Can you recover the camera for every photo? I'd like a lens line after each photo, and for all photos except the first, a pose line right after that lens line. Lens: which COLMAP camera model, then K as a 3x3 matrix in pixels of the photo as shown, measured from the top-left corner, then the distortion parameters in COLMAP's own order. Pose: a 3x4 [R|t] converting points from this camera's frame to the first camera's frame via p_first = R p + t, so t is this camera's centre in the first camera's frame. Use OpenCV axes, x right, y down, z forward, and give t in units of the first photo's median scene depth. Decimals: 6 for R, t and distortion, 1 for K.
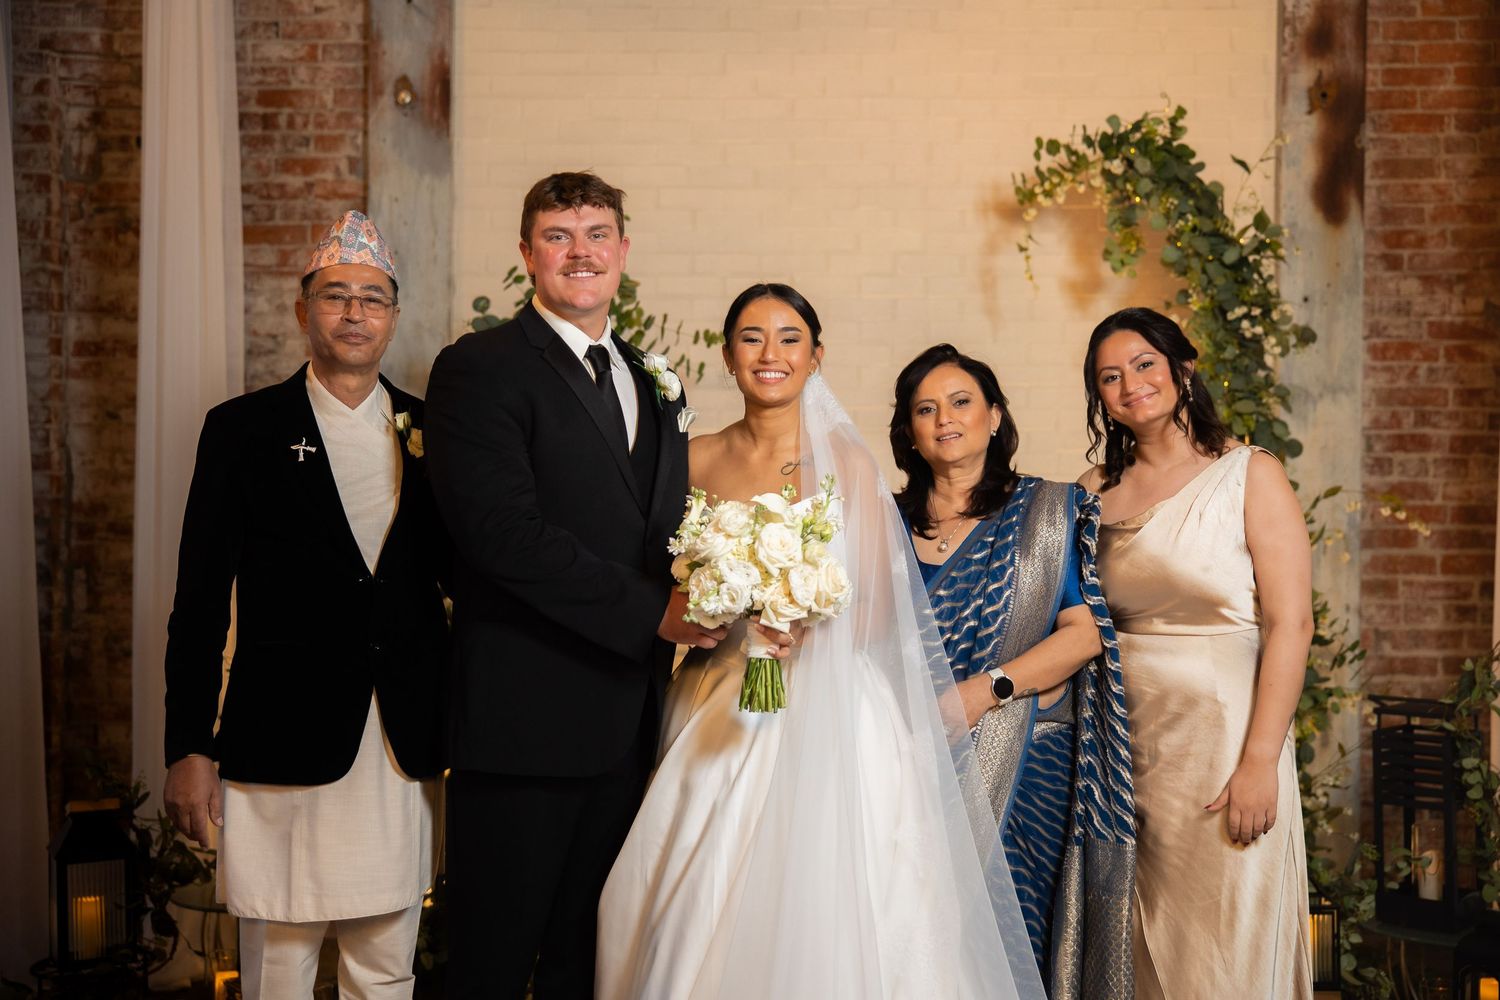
lens RADIAL K [[1909.1, 0, 744.4], [0, 1909.1, 481.9], [0, 0, 1]] dist [0.059011, 0.031718]
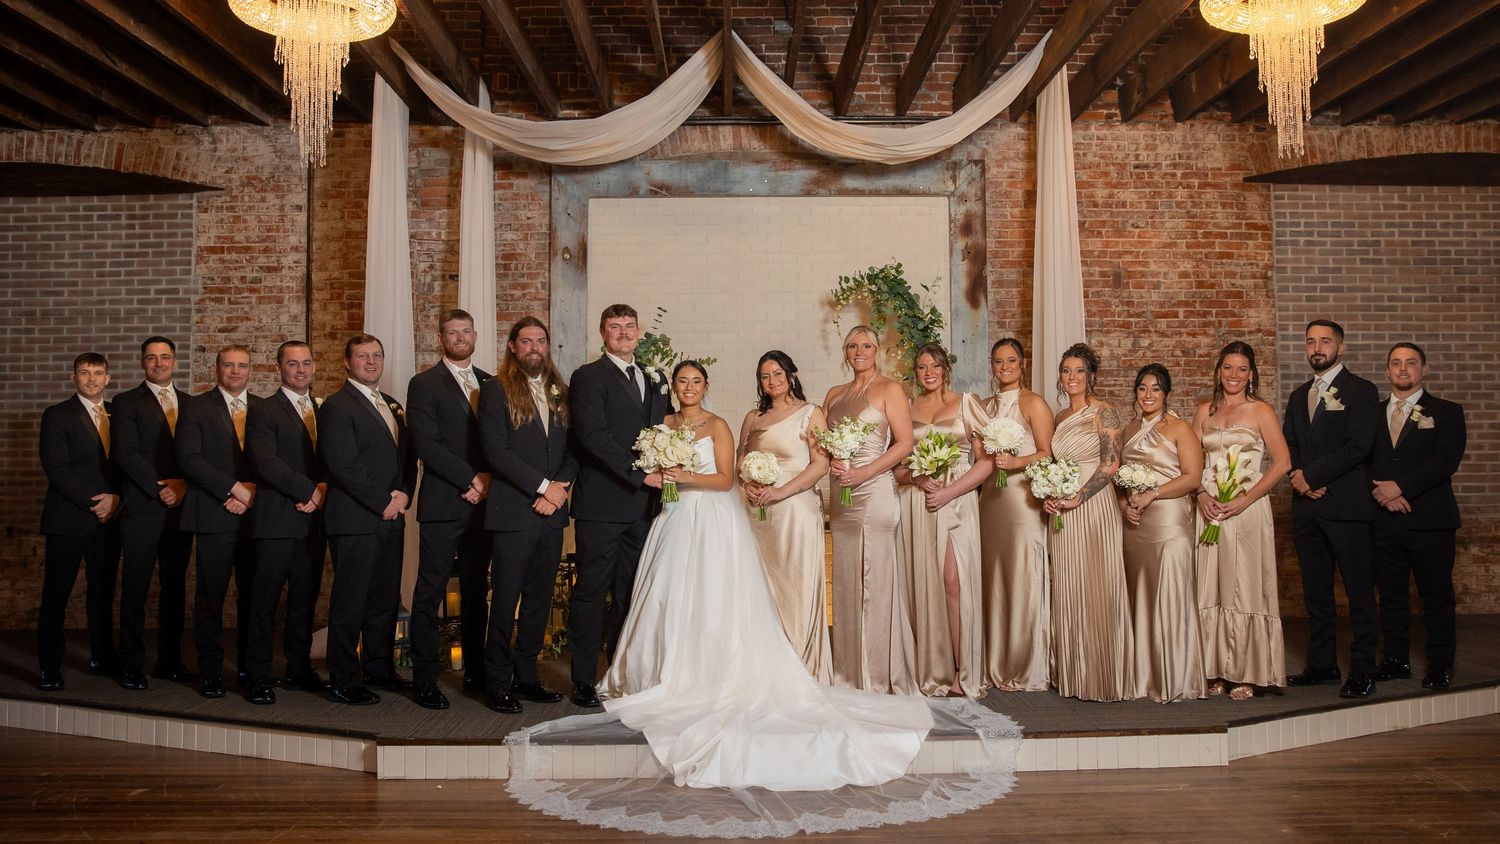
lens RADIAL K [[1238.5, 0, 751.7], [0, 1238.5, 368.8], [0, 0, 1]] dist [-0.091048, 0.000576]
pose [[0.999786, -0.009581, 0.018316, 0.013767], [0.010533, 0.998558, -0.052633, 0.011912], [-0.017786, 0.052815, 0.998446, -0.456295]]
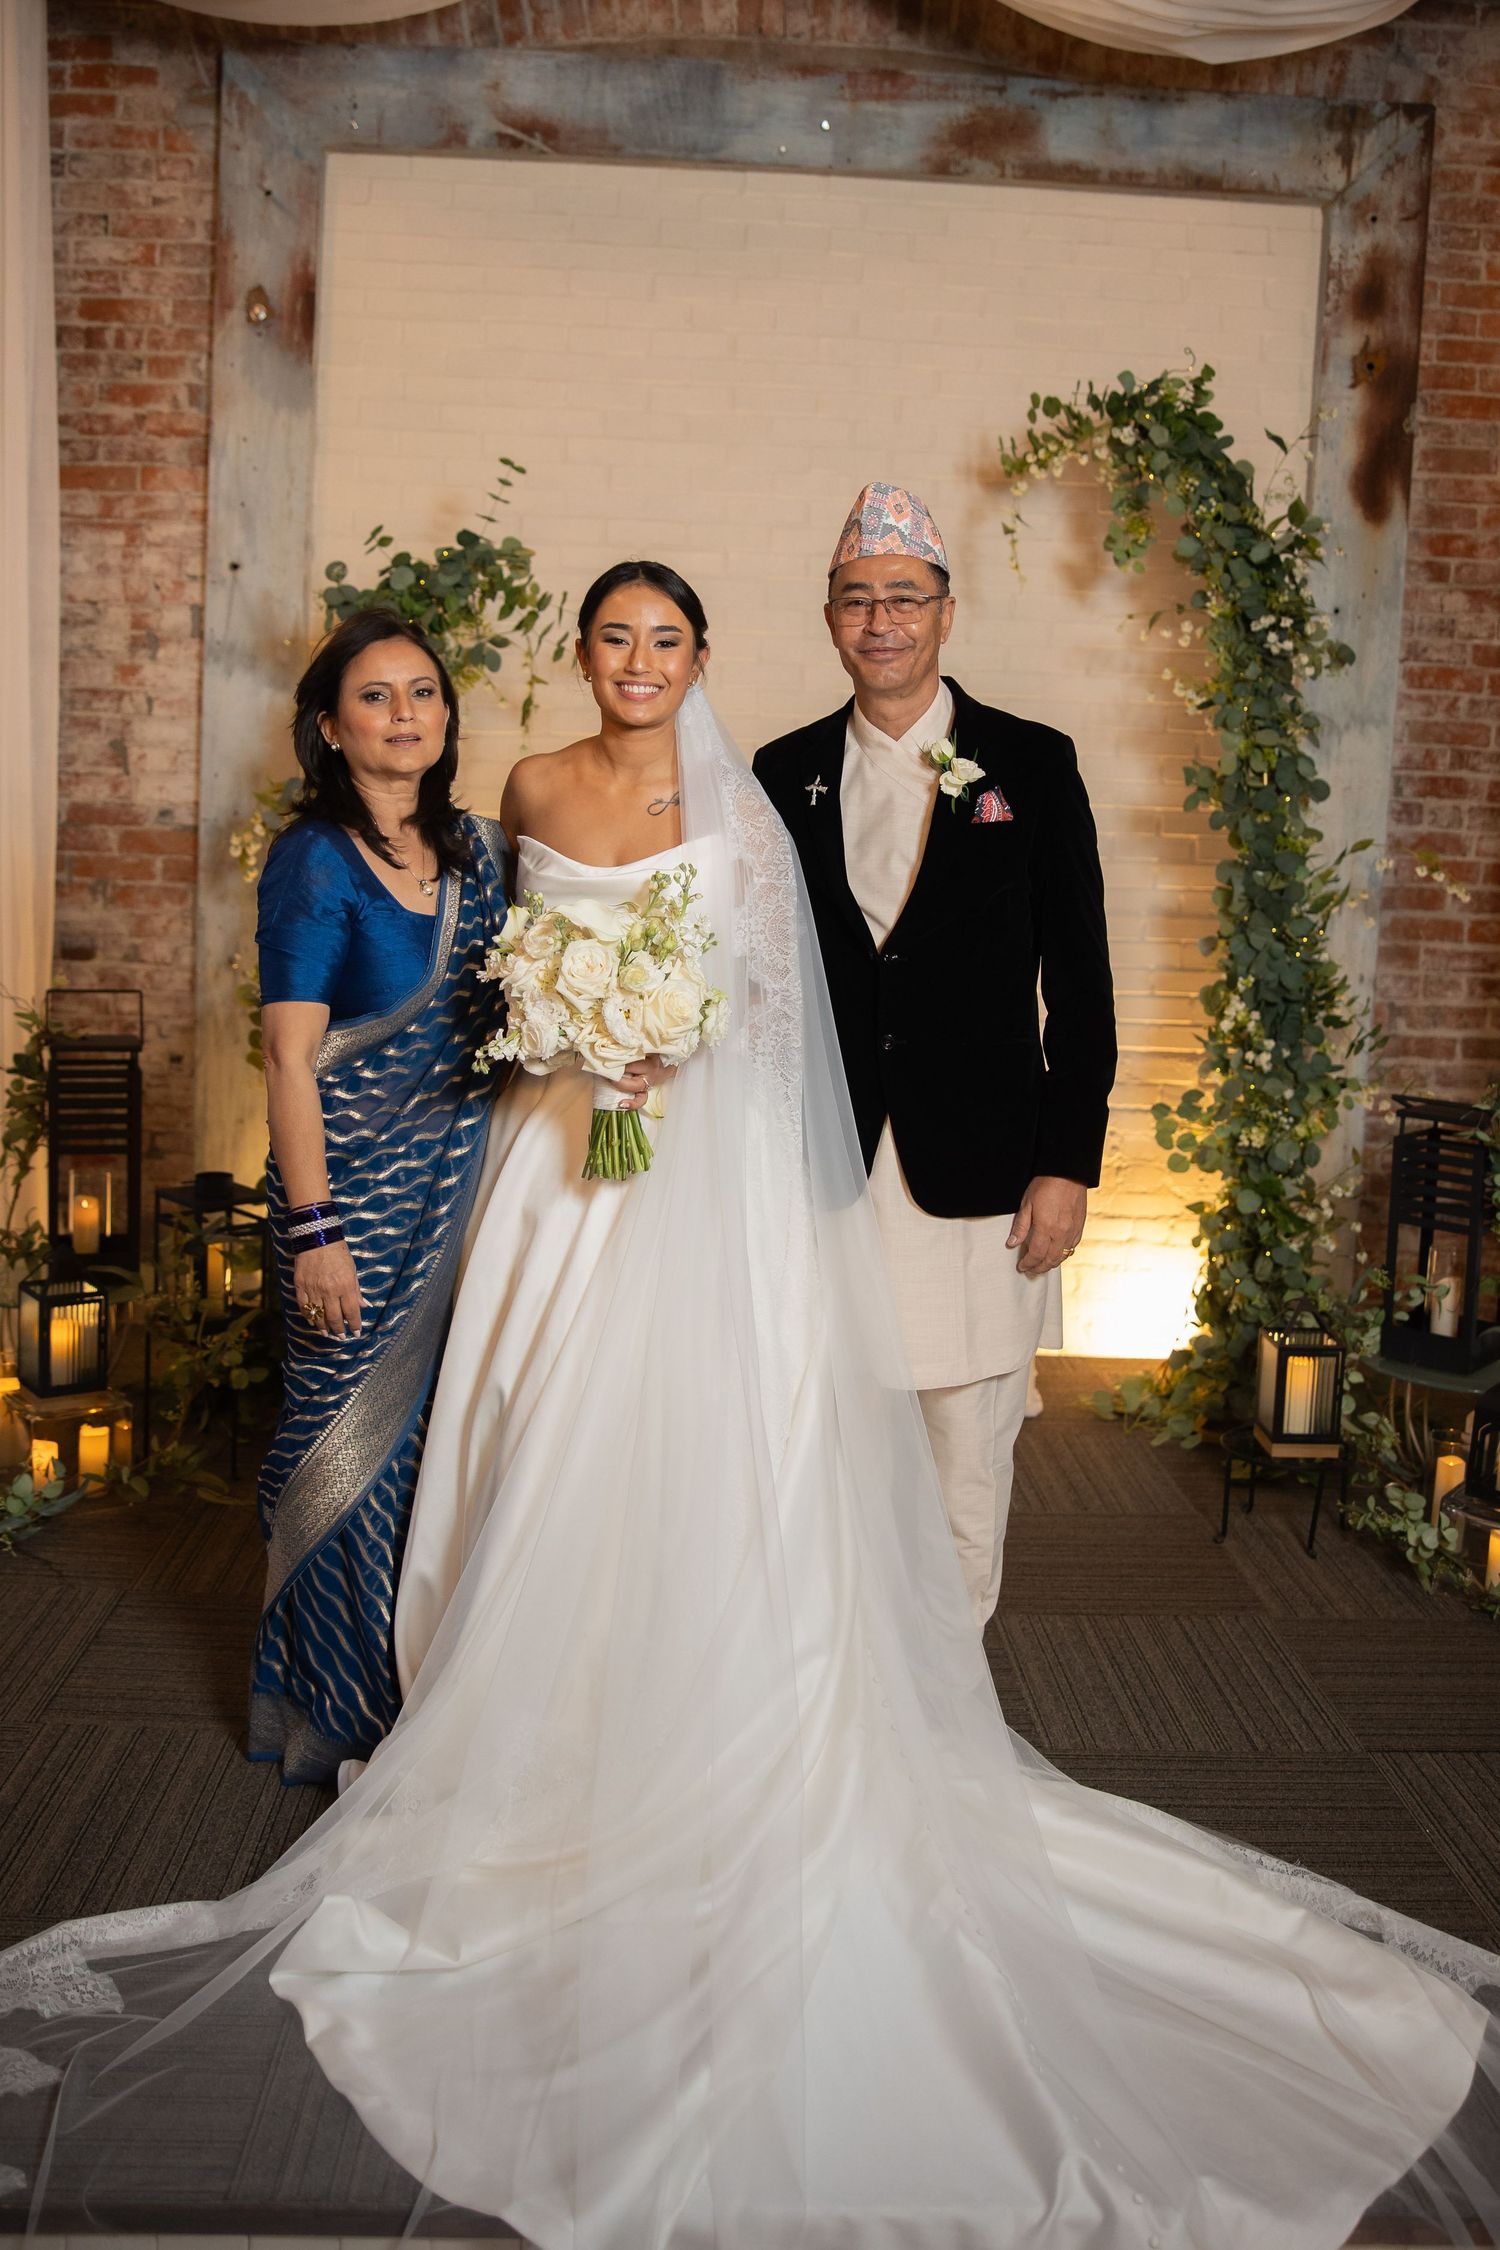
lens RADIAL K [[2058.2, 0, 755.2], [0, 2058.2, 991.7], [0, 0, 1]] dist [-0.102020, 0.112250]
pose [[0.998566, 0.035436, 0.040134, 0.008764], [-0.039334, 0.994119, 0.100895, -0.009412], [-0.036323, -0.102329, 0.994087, 0.107158]]
